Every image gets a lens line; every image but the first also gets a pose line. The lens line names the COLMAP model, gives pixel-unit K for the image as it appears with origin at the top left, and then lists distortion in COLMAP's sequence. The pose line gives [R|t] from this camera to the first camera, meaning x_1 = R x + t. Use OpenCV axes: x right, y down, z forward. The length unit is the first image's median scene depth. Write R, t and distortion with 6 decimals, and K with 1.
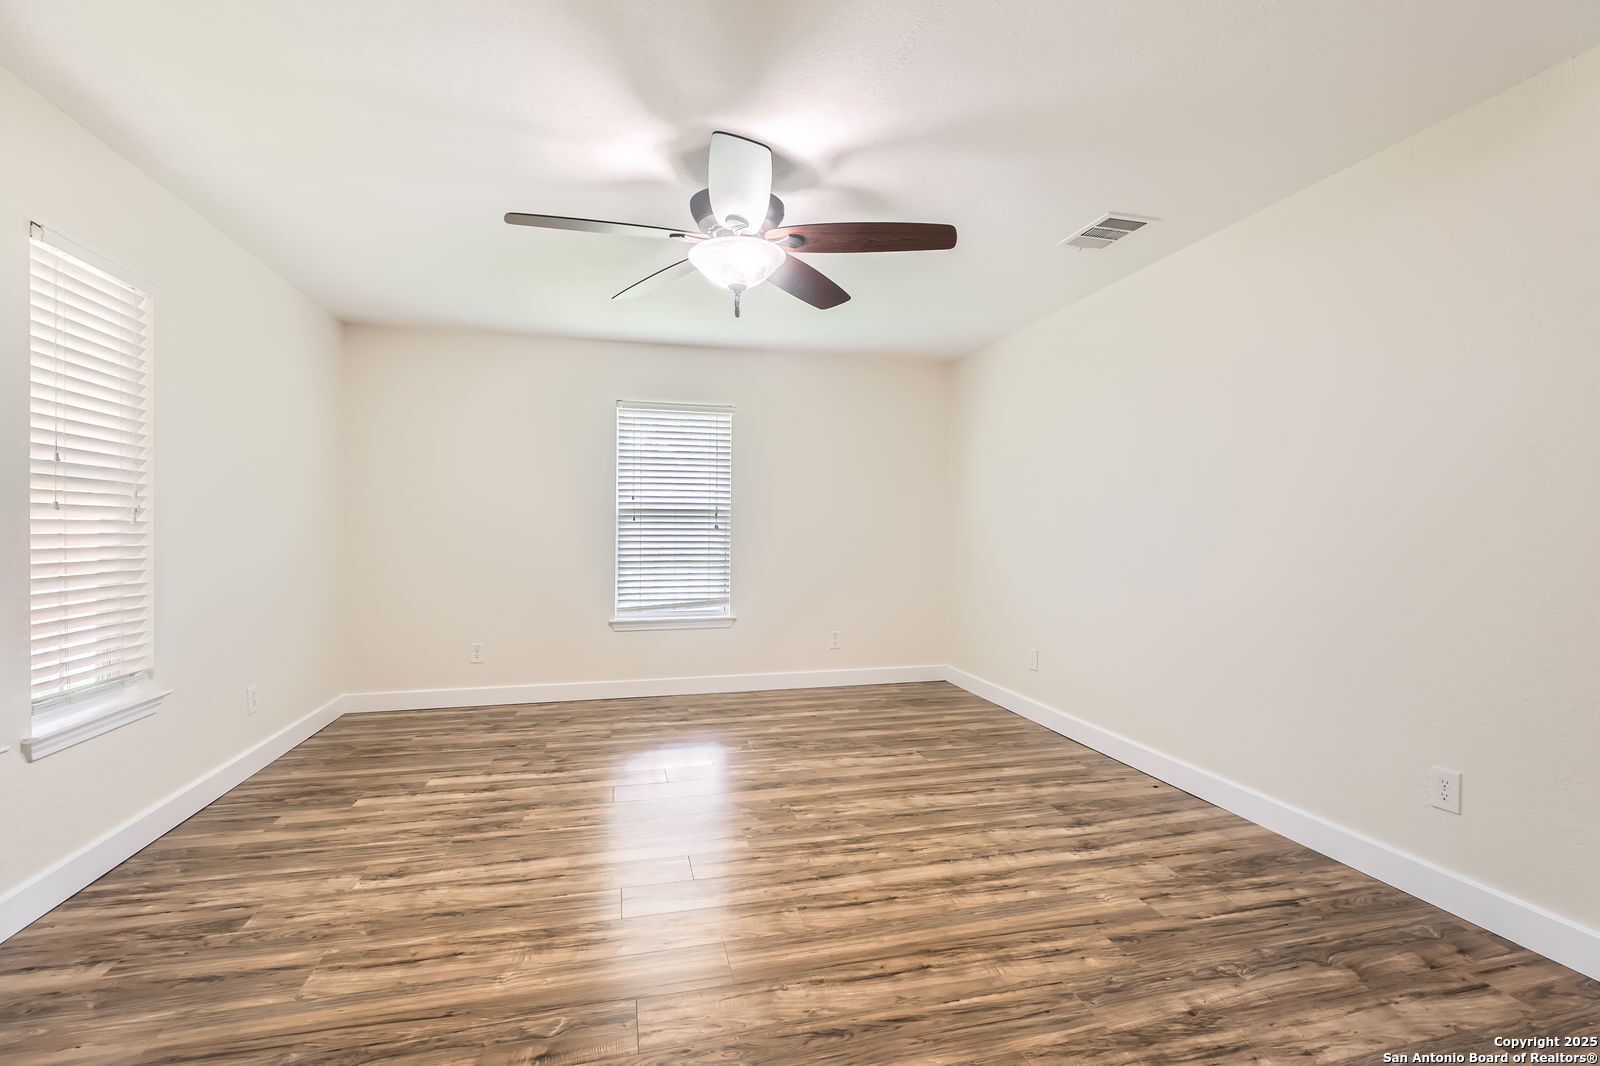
lens RADIAL K [[727.8, 0, 802.5], [0, 727.8, 542.1], [0, 0, 1]] dist [-0.003587, -0.000312]
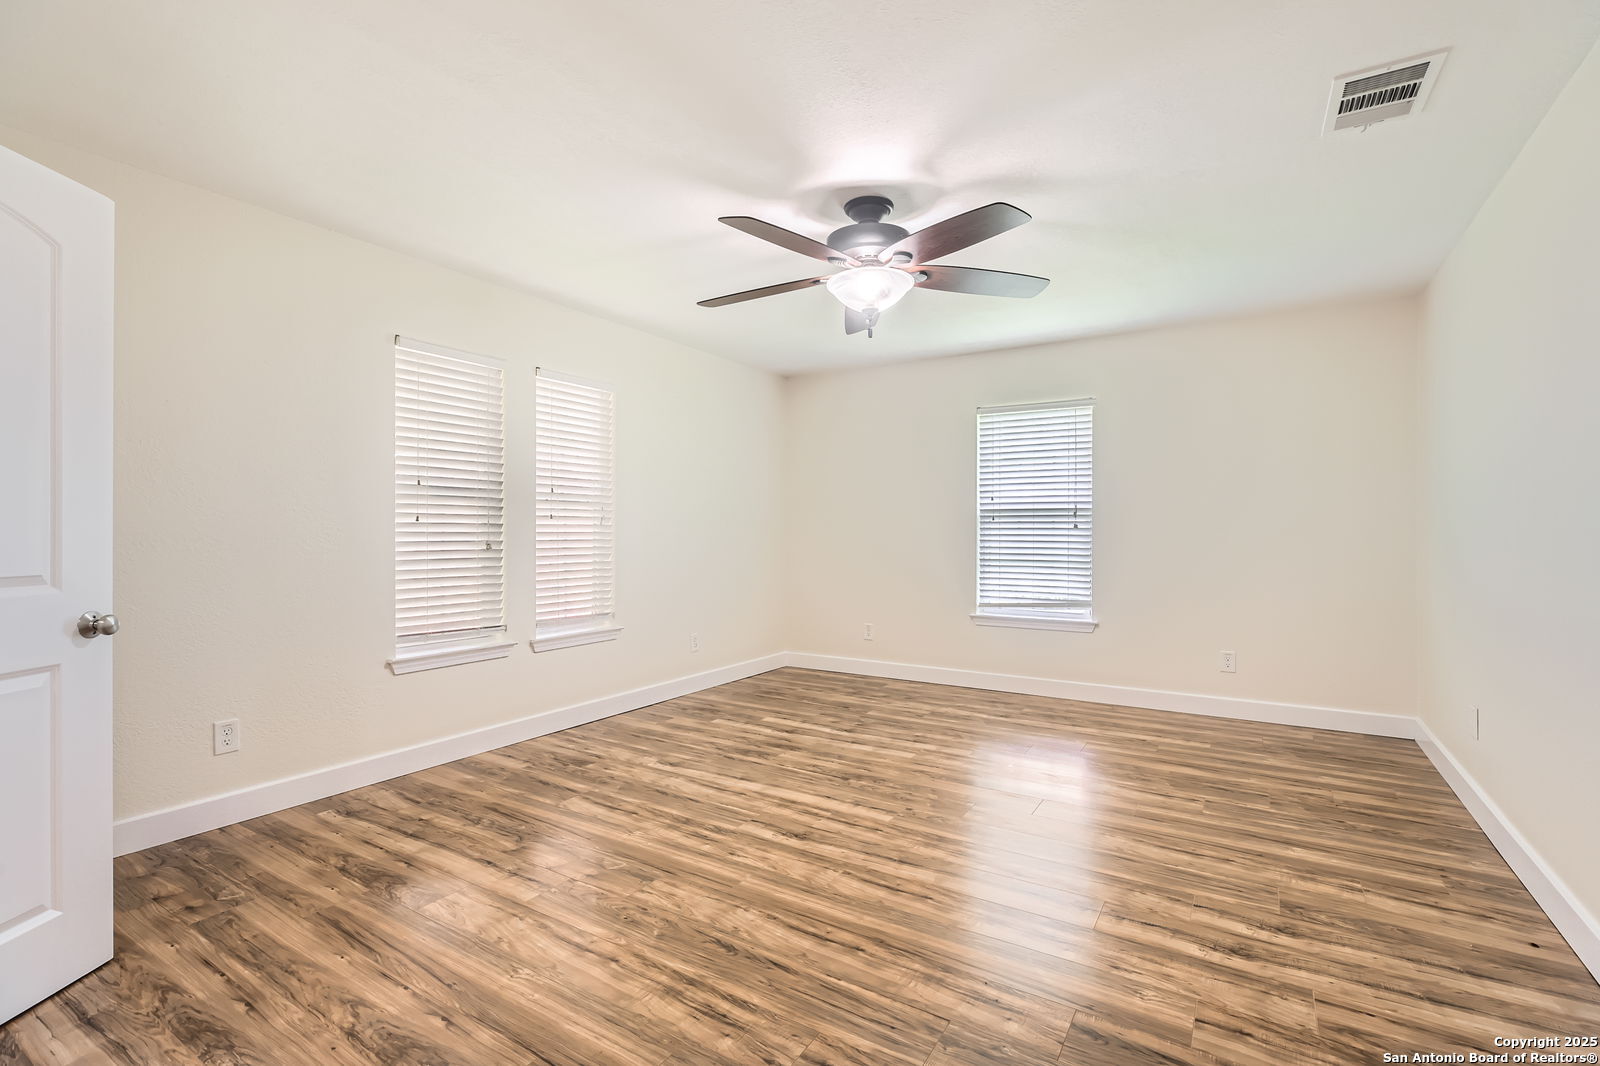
lens RADIAL K [[724.3, 0, 805.1], [0, 724.3, 536.3], [0, 0, 1]] dist [-0.004180, -0.000657]
pose [[0.690076, 0.004142, -0.723725, 0.518569], [-0.010669, 0.999933, -0.004450, 0.000826], [0.723658, 0.010793, 0.690075, 0.136480]]
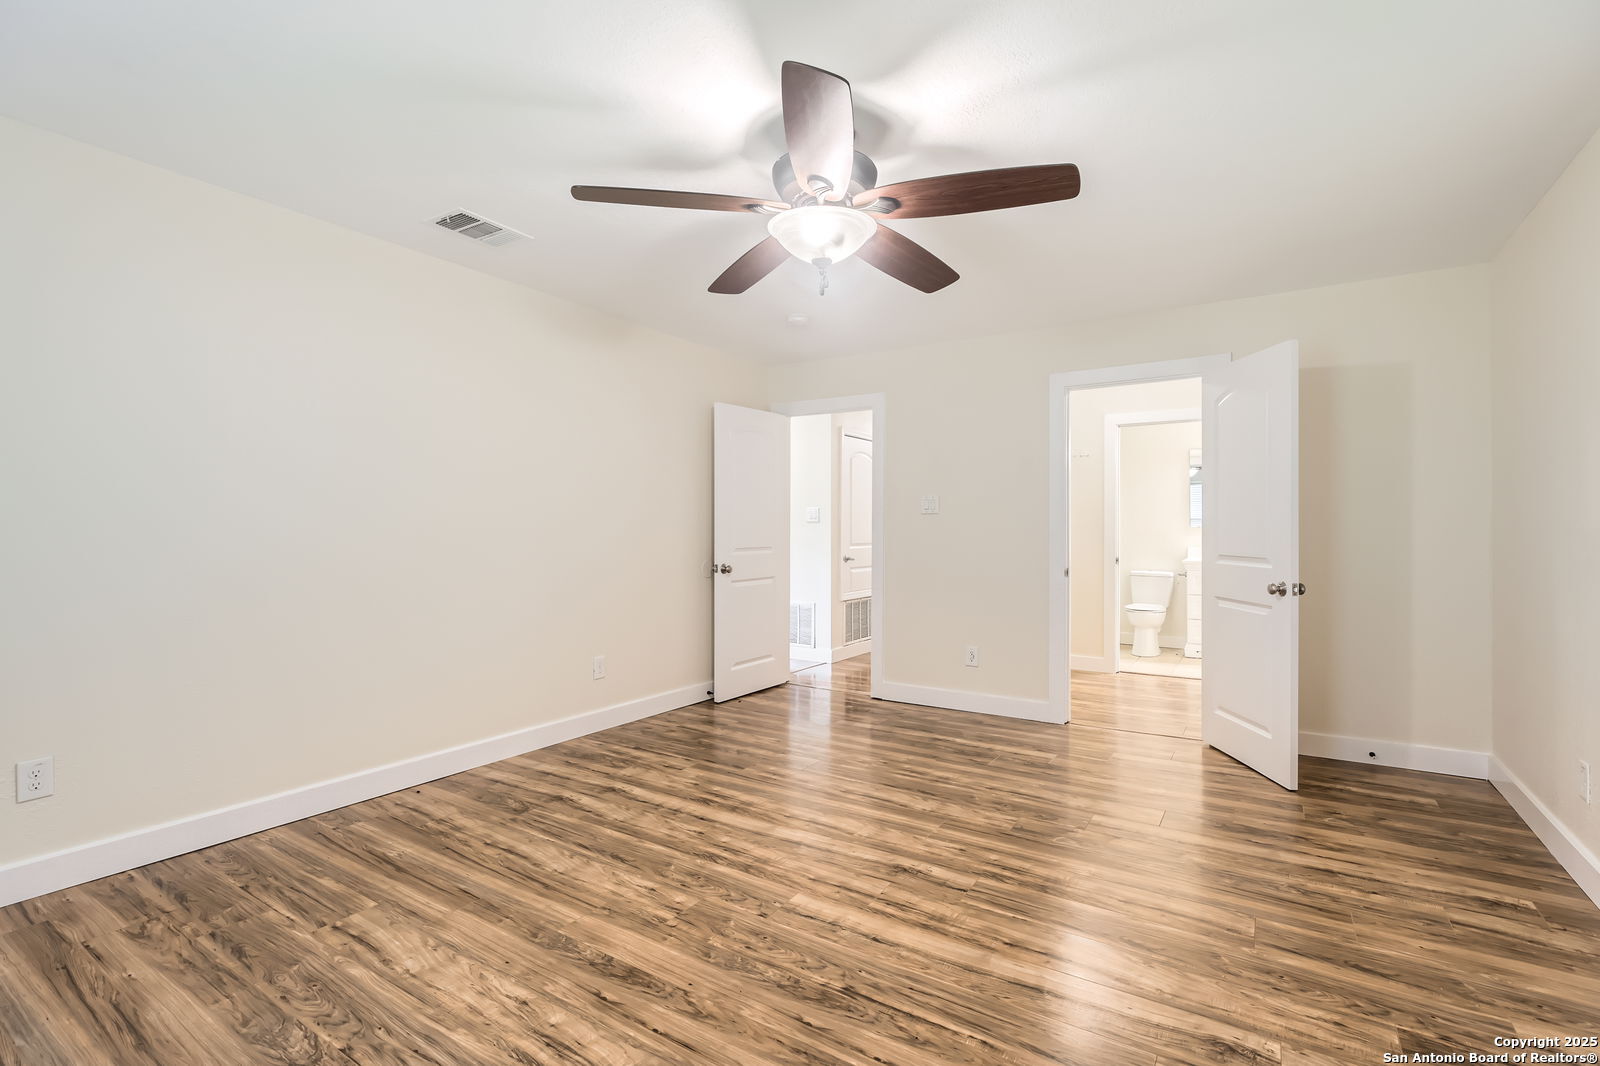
lens RADIAL K [[724.3, 0, 805.1], [0, 724.3, 536.3], [0, 0, 1]] dist [-0.004180, -0.000657]
pose [[-0.679770, -0.010383, 0.733352, -0.596510], [0.006544, 0.999774, 0.020221, -0.023221], [-0.733397, 0.018545, -0.679548, 1.320255]]
